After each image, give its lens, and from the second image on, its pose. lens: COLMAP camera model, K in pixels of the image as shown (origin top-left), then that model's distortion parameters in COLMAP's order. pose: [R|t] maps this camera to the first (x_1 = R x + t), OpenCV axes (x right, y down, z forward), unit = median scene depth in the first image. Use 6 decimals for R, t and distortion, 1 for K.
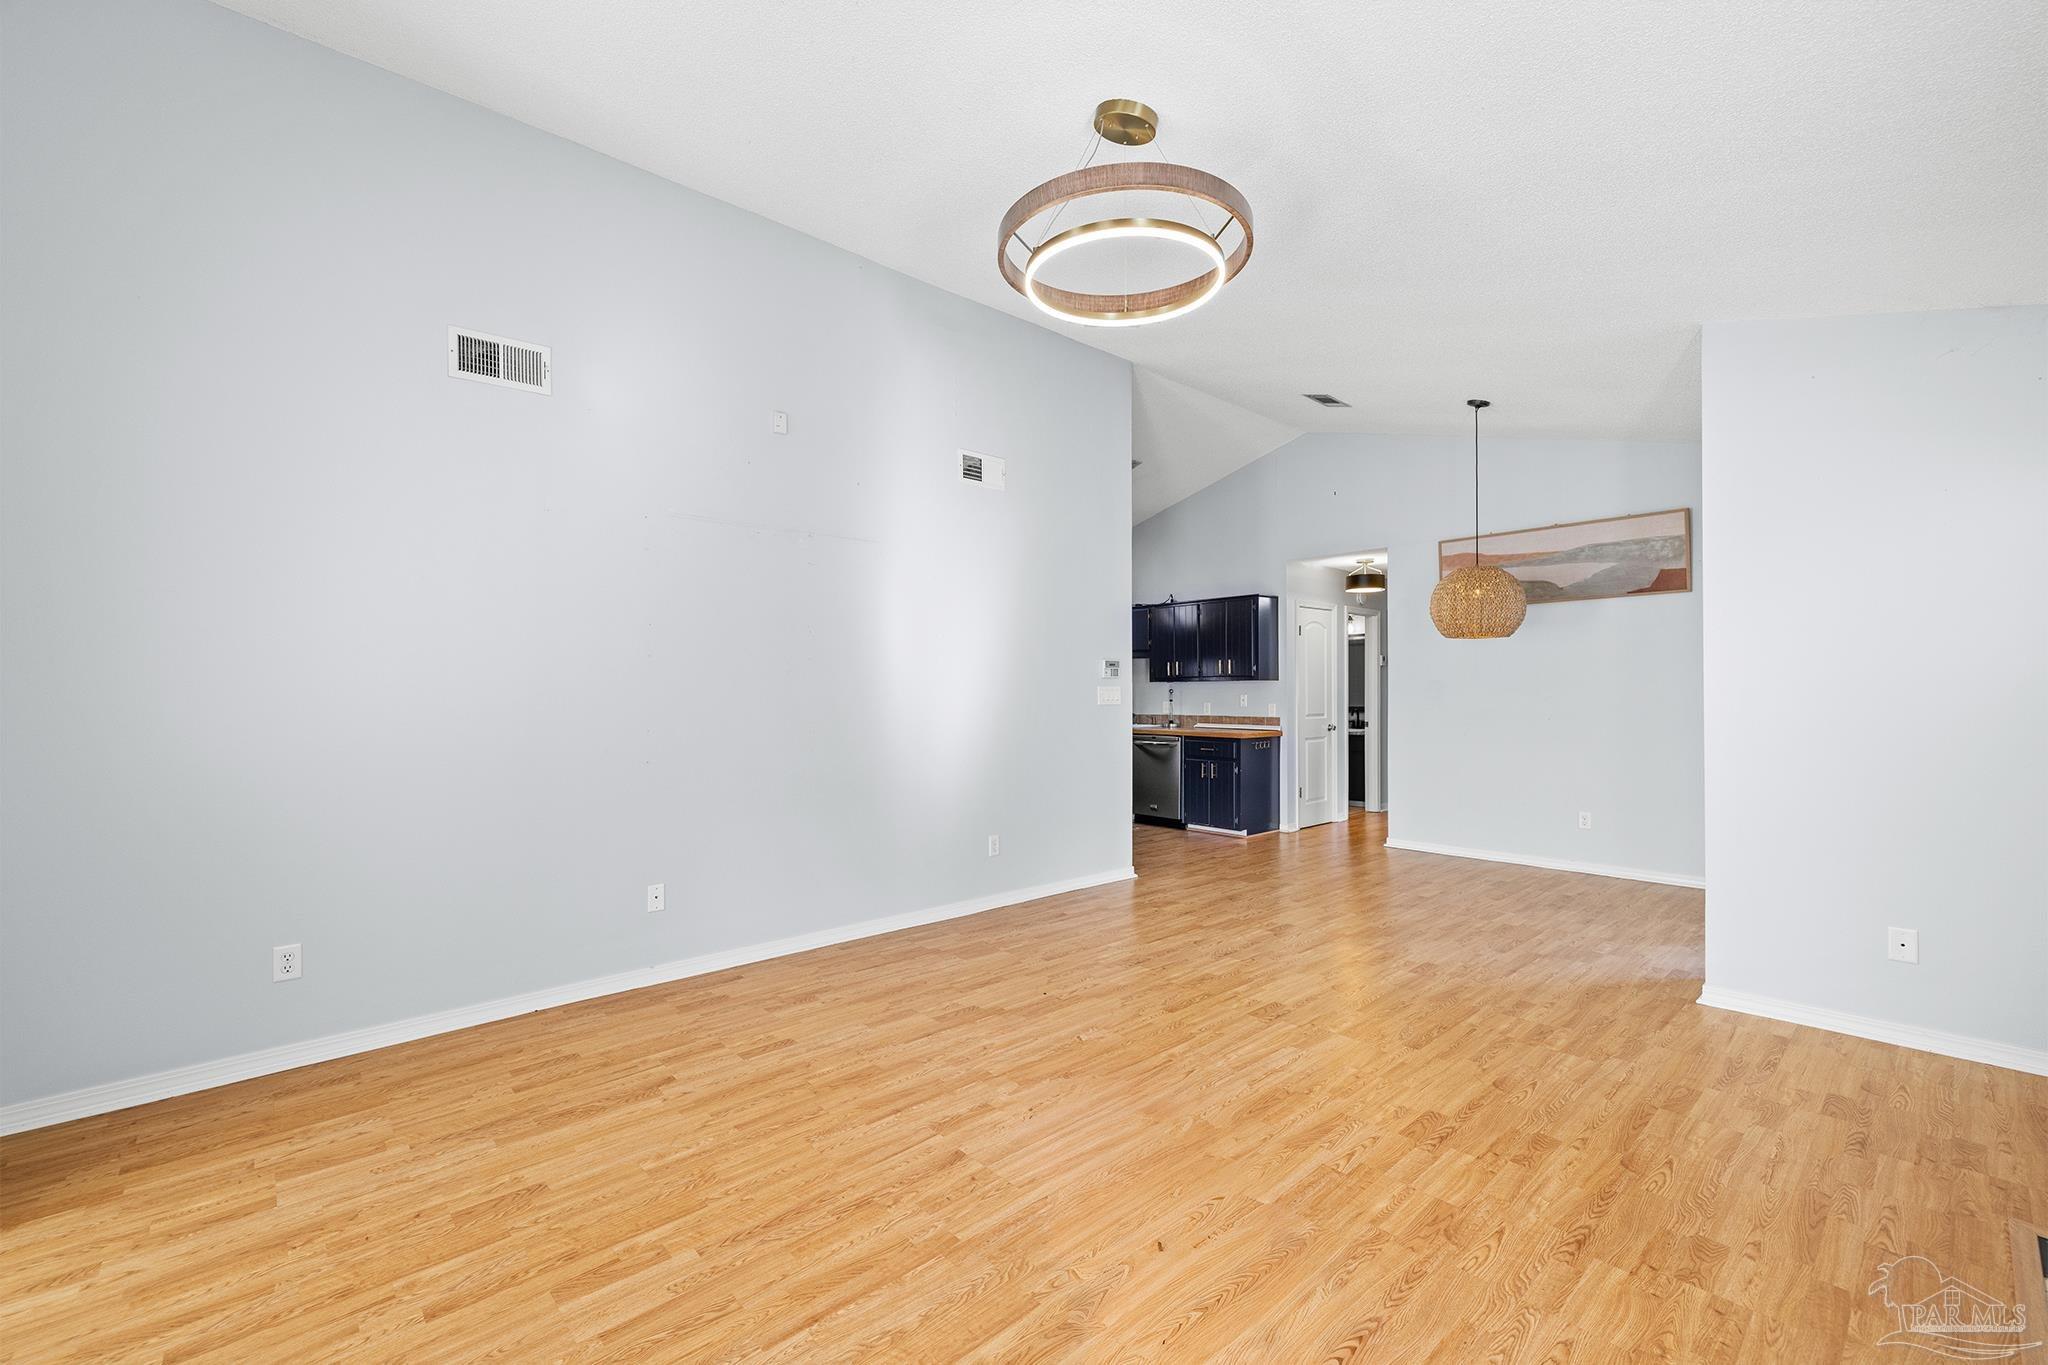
lens RADIAL K [[860.5, 0, 1024.0], [0, 860.5, 682.5], [0, 0, 1]] dist [0.001550, 0.000377]
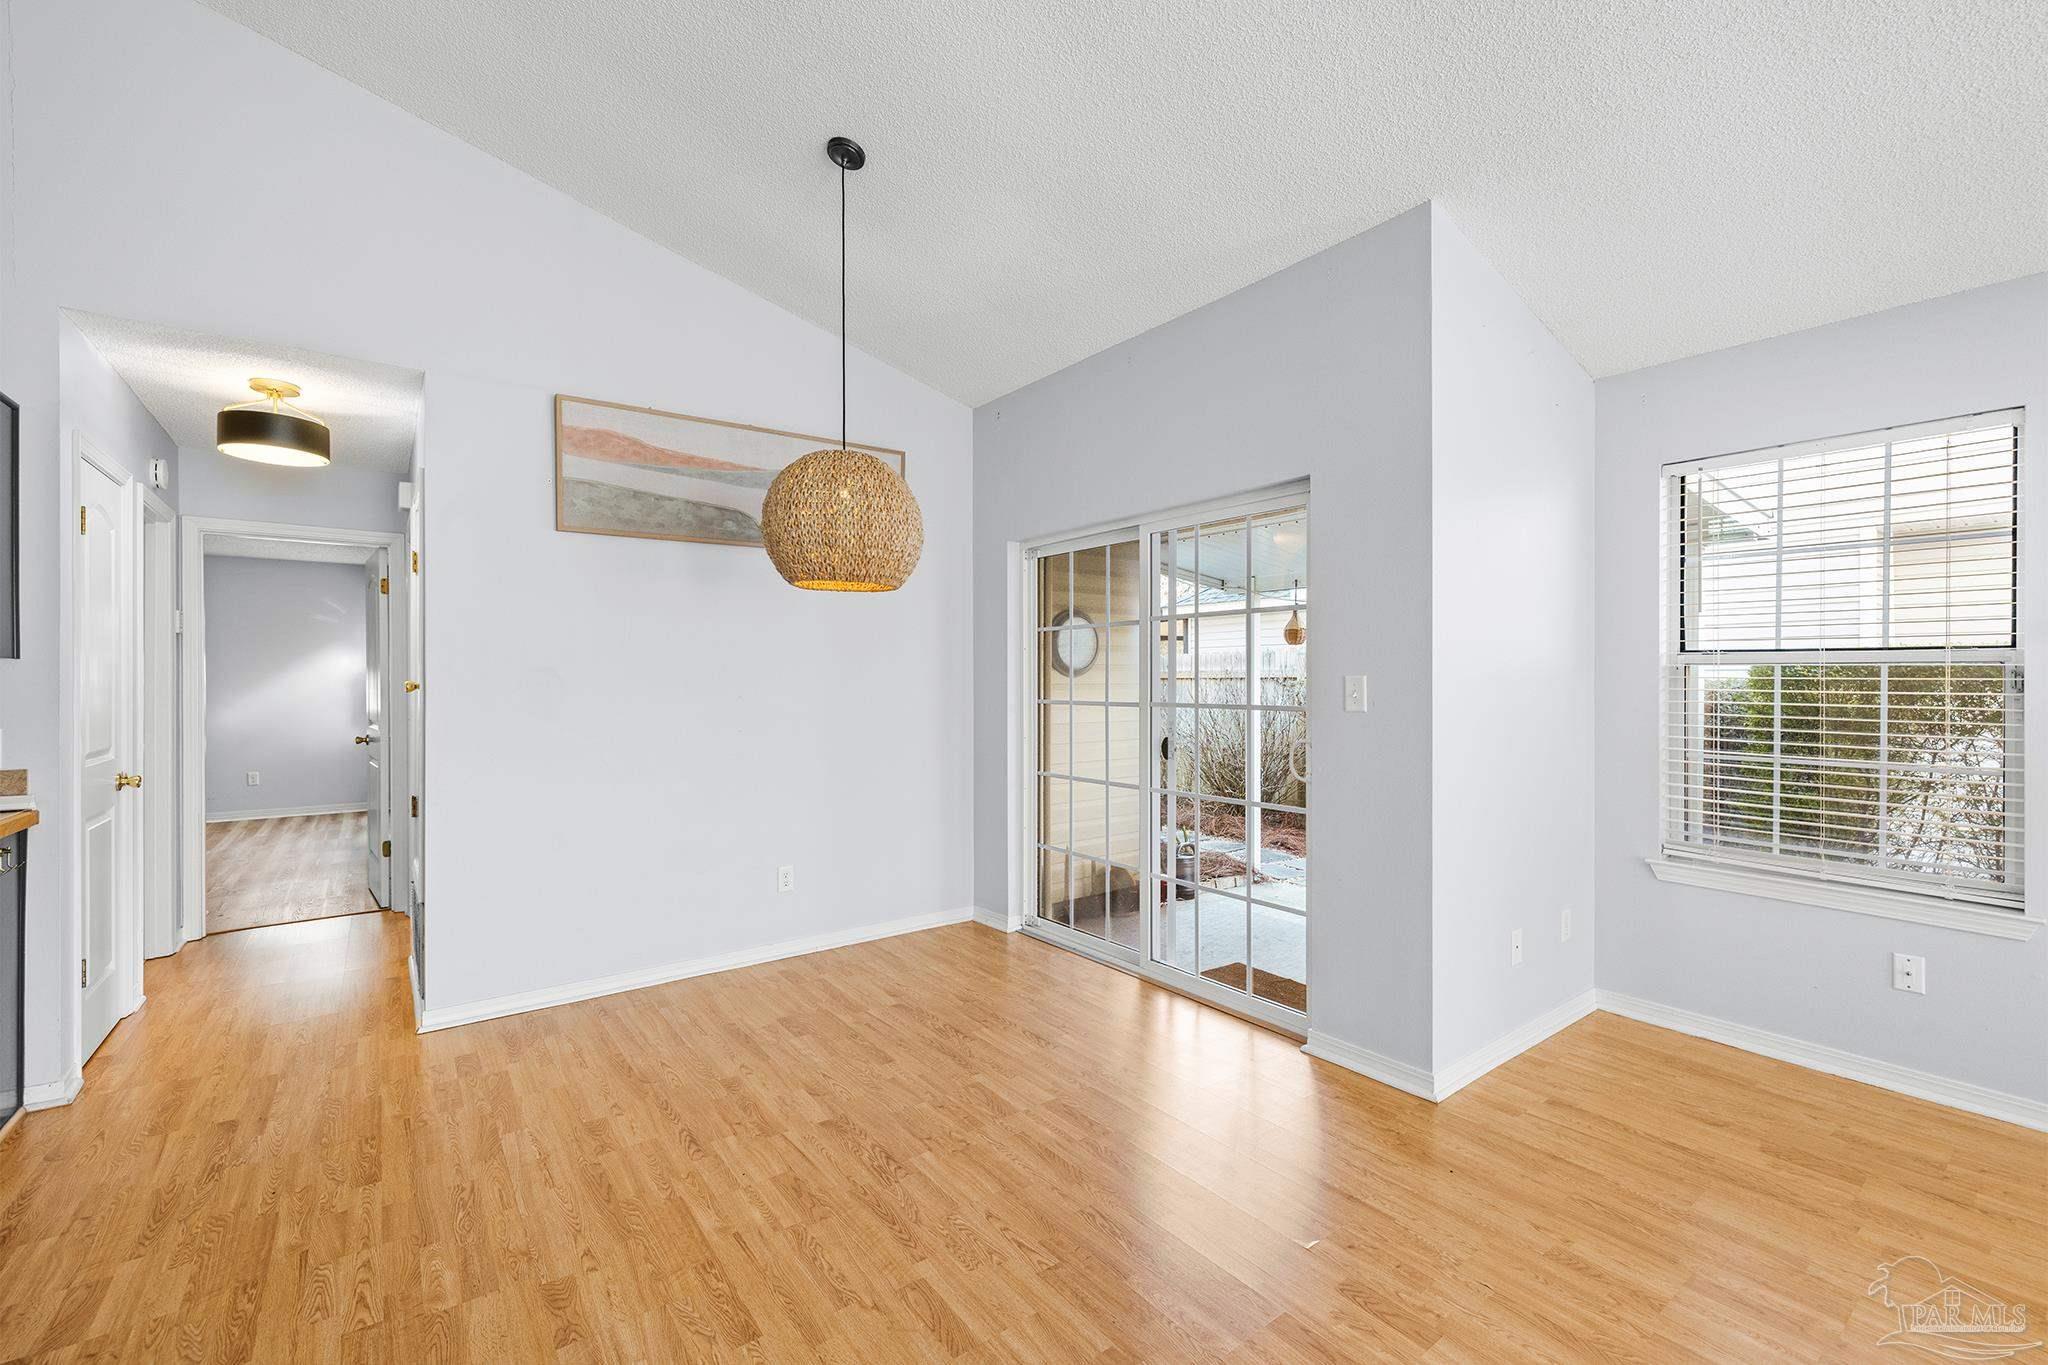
lens RADIAL K [[859.7, 0, 1018.6], [0, 859.7, 684.0], [0, 0, 1]] dist [0.002016, 0.000162]
pose [[0.096636, -0.002906, 0.995316, 0.004060], [-0.006731, 0.999971, 0.003573, 0.008783], [-0.995297, -0.007045, 0.096614, 1.434571]]
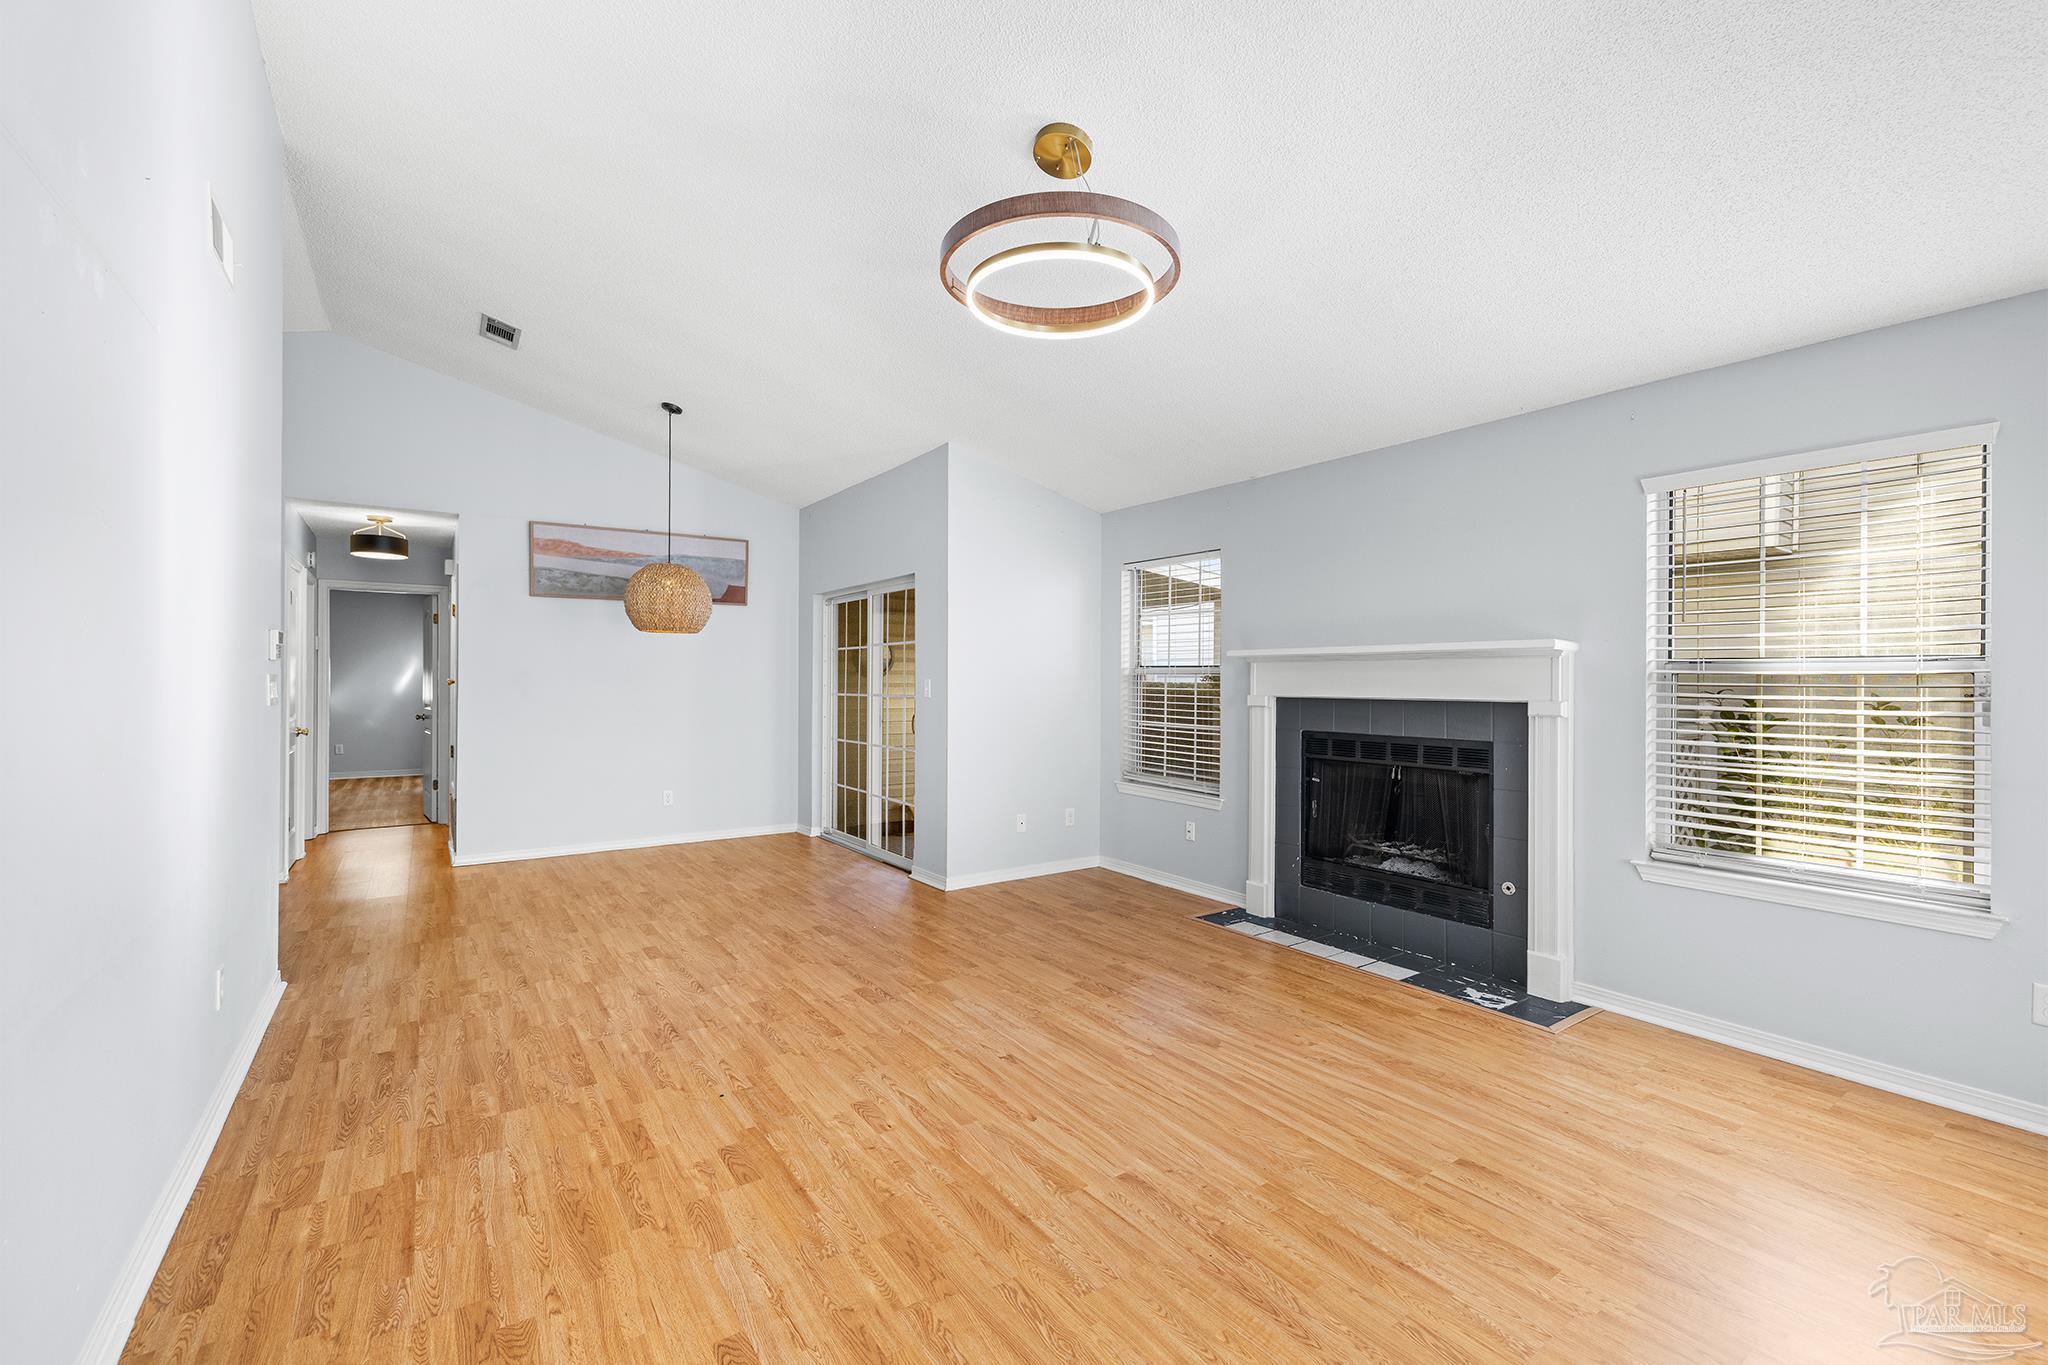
lens RADIAL K [[860.5, 0, 1024.0], [0, 860.5, 682.5], [0, 0, 1]] dist [0.001550, 0.000377]
pose [[0.127898, 0.001102, 0.991787, -0.774351], [-0.012911, 0.999917, 0.000554, 0.004045], [-0.991703, -0.012875, 0.127902, 0.749936]]
